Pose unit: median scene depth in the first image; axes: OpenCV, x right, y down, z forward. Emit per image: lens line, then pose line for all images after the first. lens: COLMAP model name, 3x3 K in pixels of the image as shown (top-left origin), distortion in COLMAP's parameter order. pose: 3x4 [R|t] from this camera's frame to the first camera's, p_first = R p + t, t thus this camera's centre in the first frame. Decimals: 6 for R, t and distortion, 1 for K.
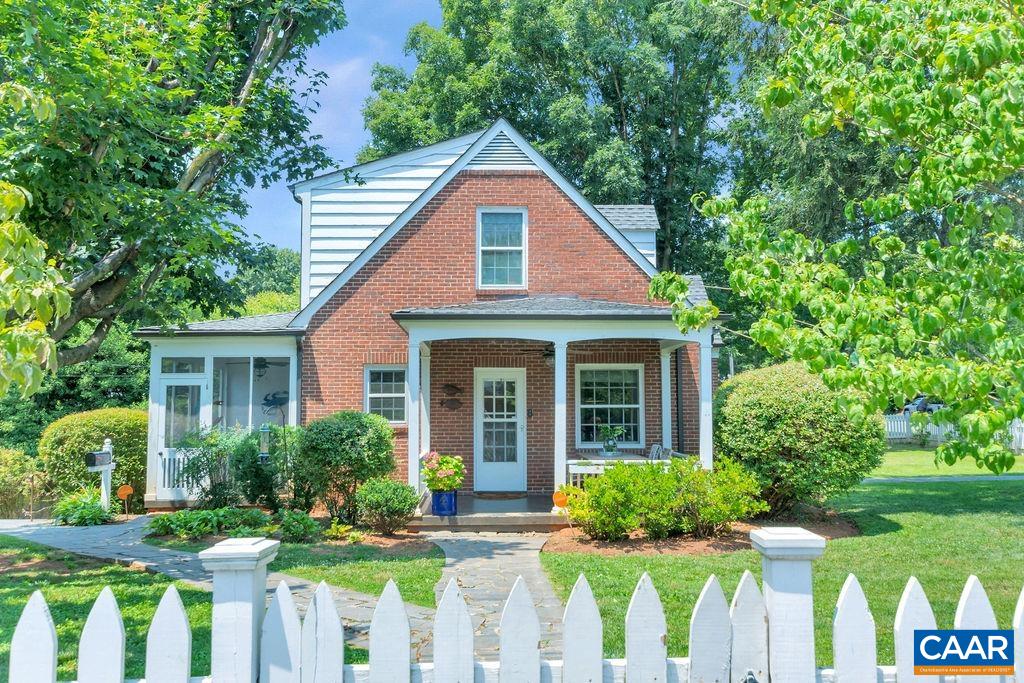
lens RADIAL K [[865.6, 0, 509.0], [0, 865.6, 331.9], [0, 0, 1]] dist [-0.008552, -0.004546]
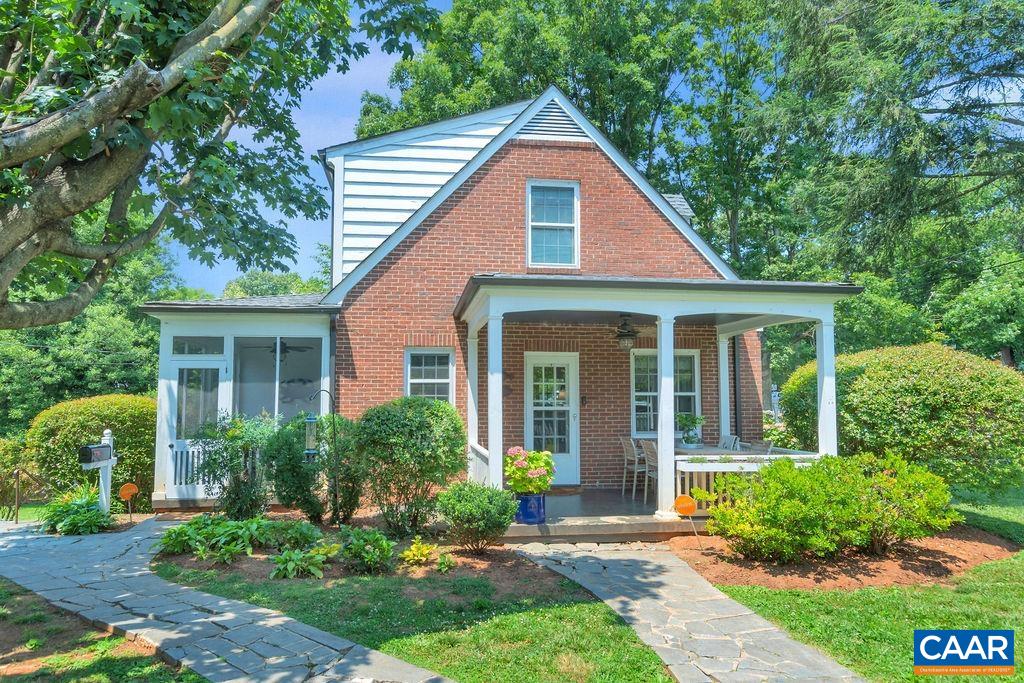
lens RADIAL K [[692.1, 0, 513.5], [0, 692.1, 343.1], [0, 0, 1]] dist [0.003589, -0.002516]
pose [[0.996265, 0.009976, 0.085764, -0.114677], [-0.010593, 0.999921, 0.006743, 0.027275], [-0.085690, -0.007627, 0.996293, 0.261651]]
